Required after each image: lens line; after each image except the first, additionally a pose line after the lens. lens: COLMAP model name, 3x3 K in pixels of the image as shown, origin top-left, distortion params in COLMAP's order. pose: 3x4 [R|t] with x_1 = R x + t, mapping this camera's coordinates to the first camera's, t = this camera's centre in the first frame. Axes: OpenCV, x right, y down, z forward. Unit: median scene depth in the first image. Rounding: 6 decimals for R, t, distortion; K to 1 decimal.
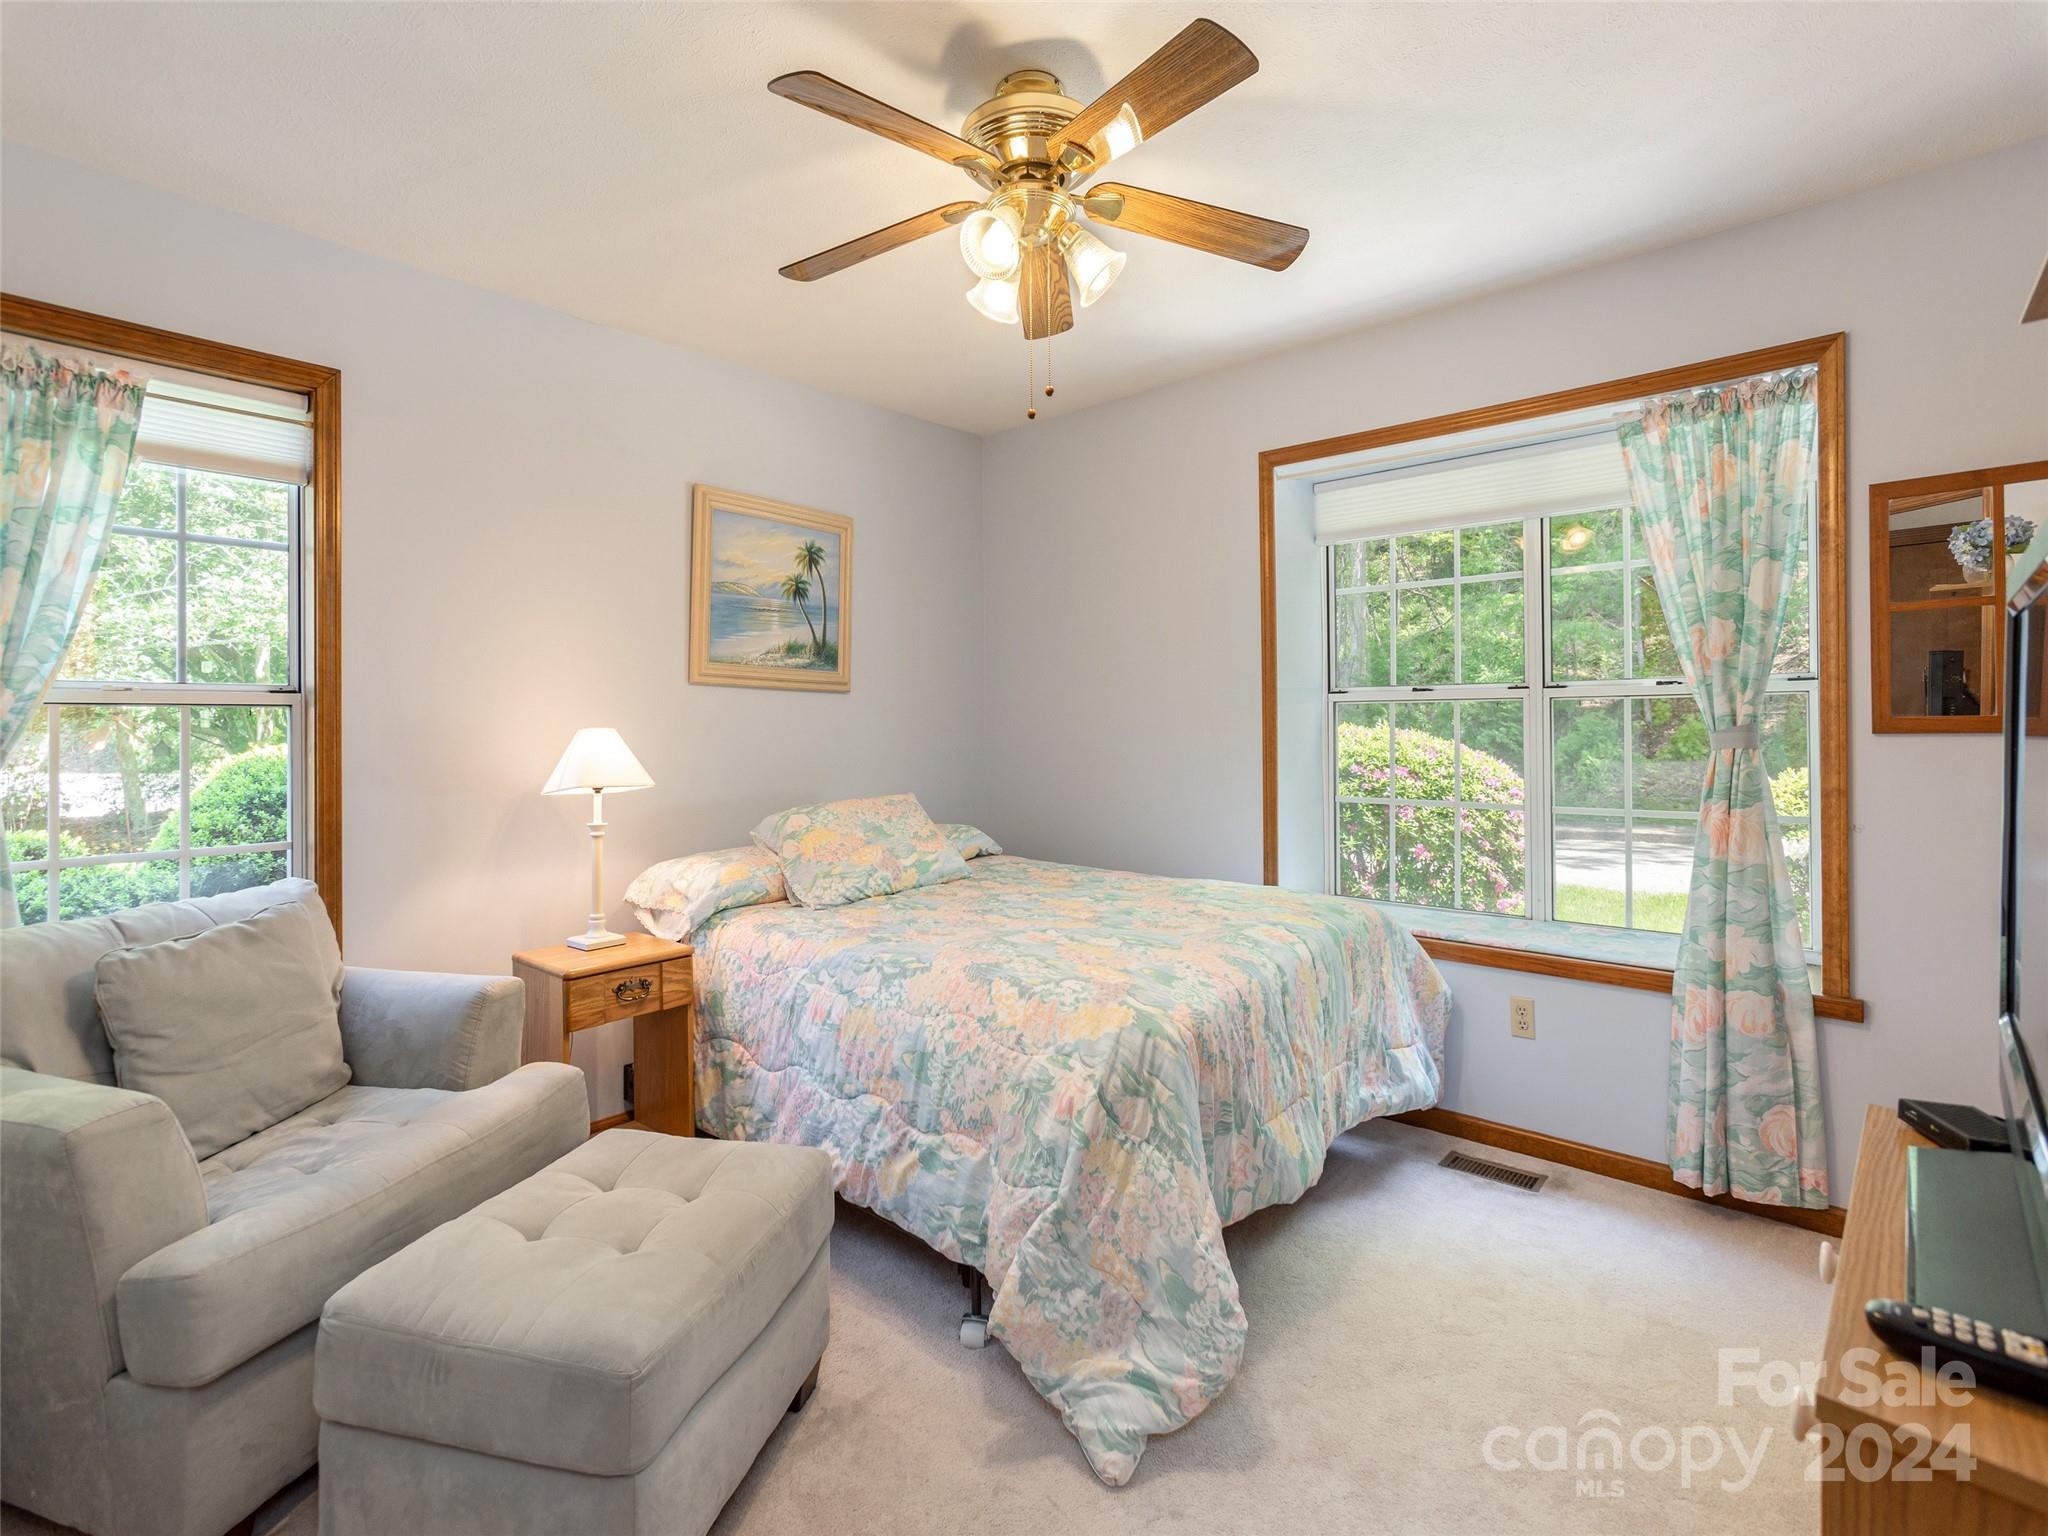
lens RADIAL K [[1007.5, 0, 1012.5], [0, 1007.5, 736.6], [0, 0, 1]] dist [-0.018204, 0.000440]
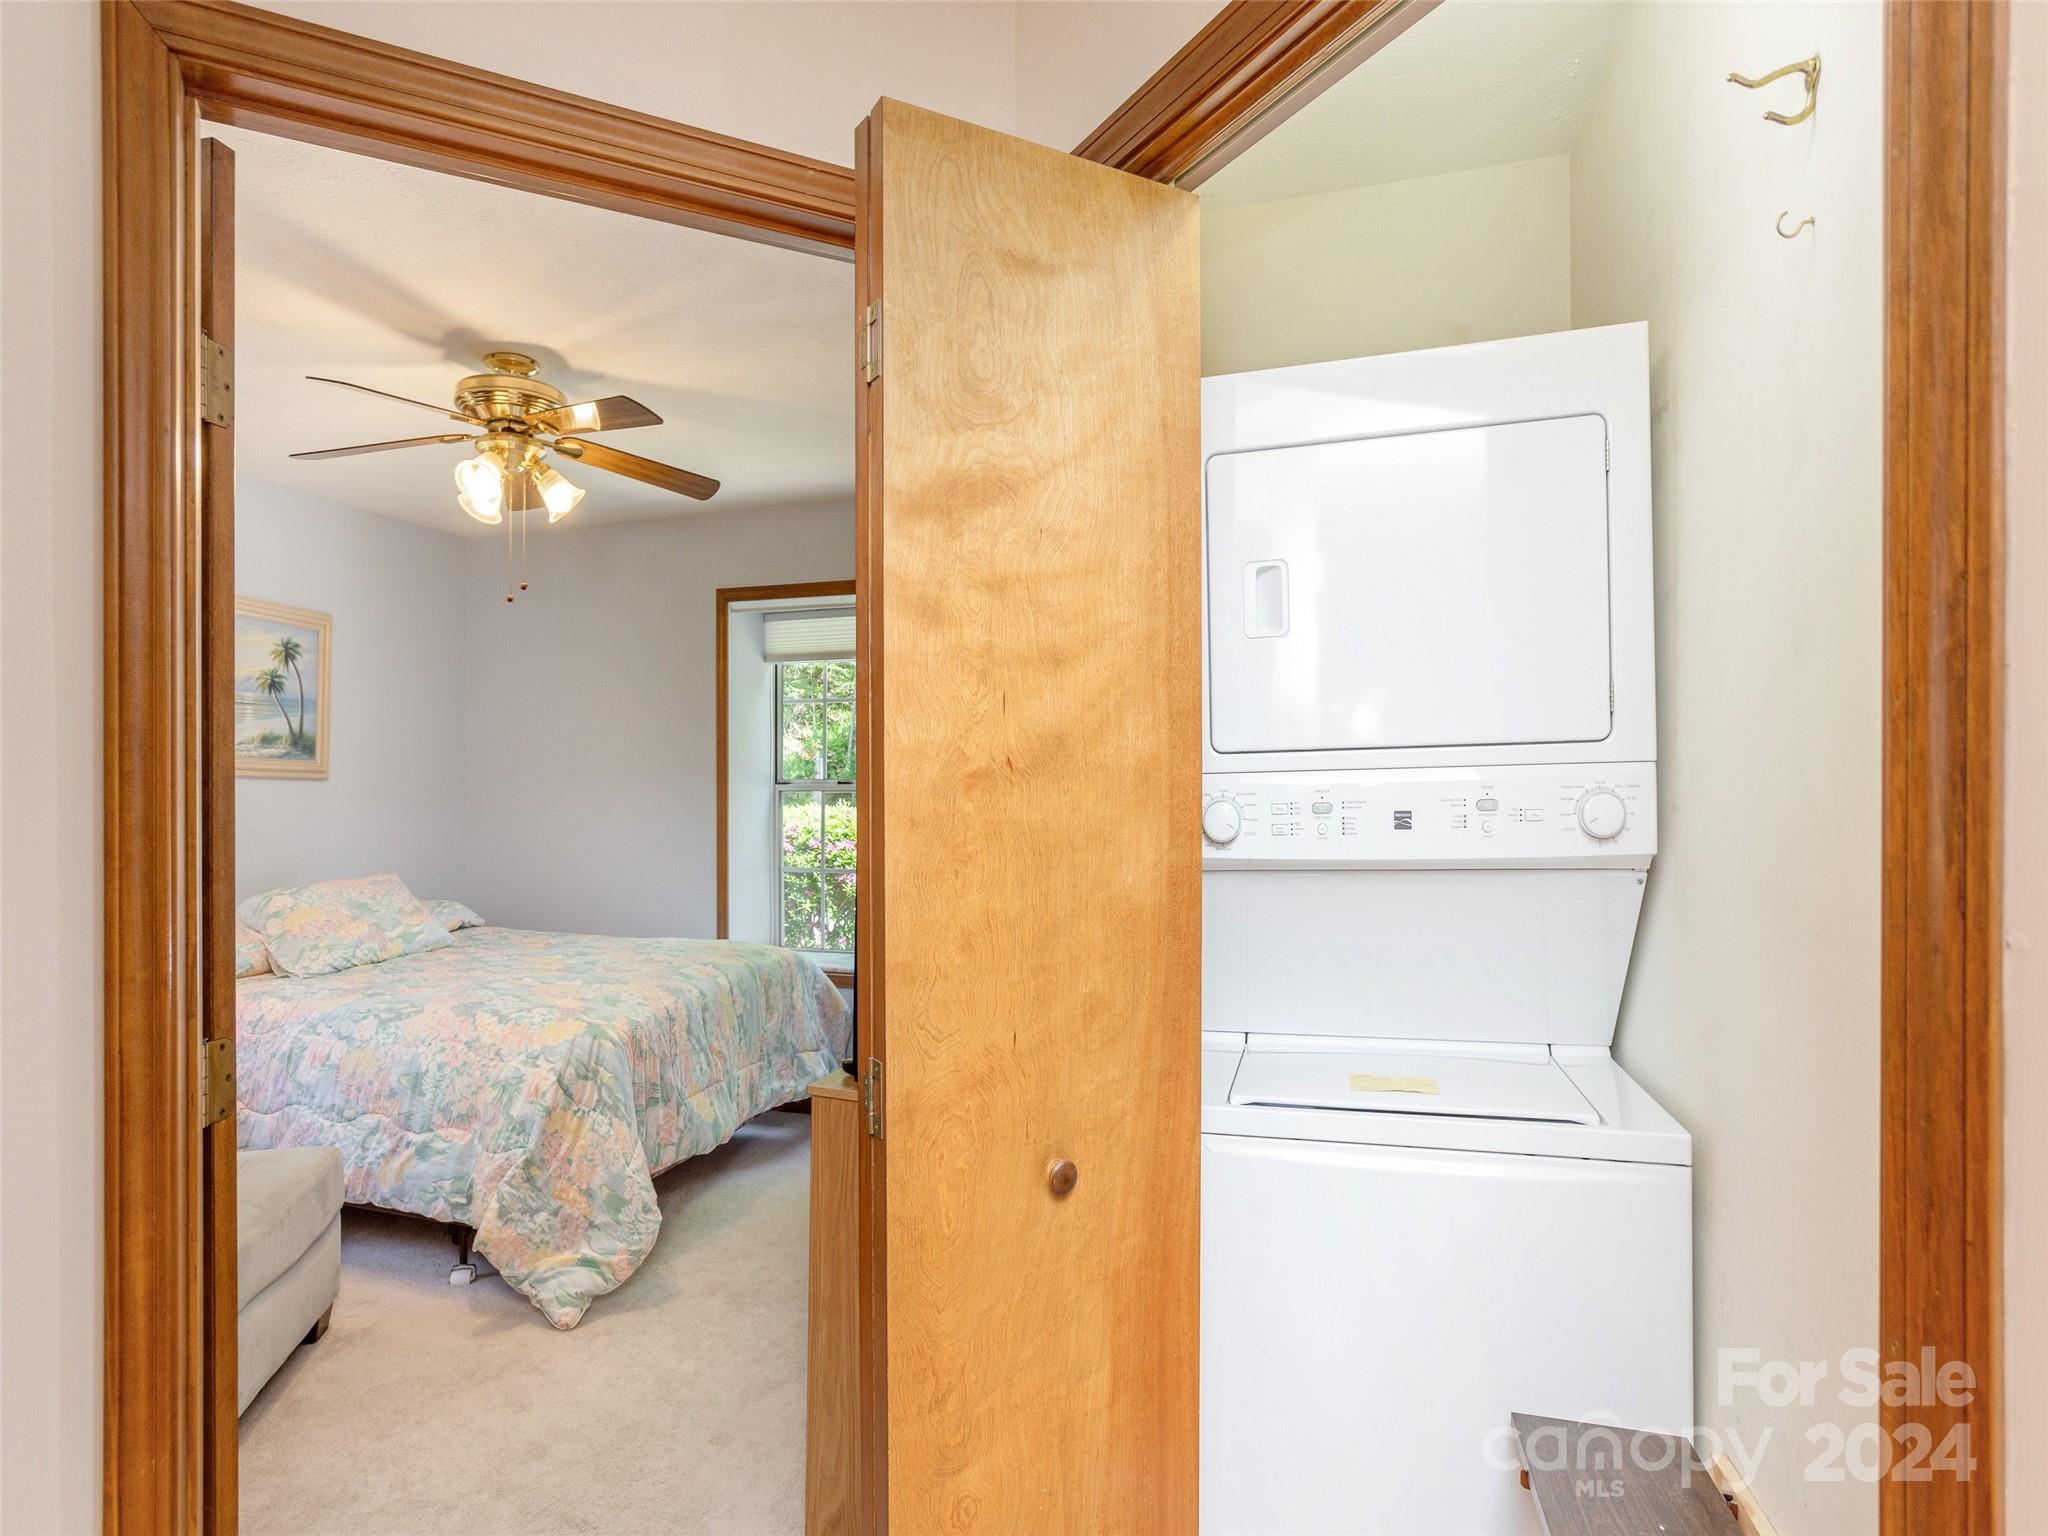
lens RADIAL K [[1117.2, 0, 1028.1], [0, 1117.2, 791.3], [0, 0, 1]] dist [-0.048833, 0.038216]
pose [[0.902274, 0.005128, 0.431133, 0.007026], [-0.002169, 0.999971, -0.007354, -0.043387], [-0.431158, 0.005700, 0.902259, -0.643696]]
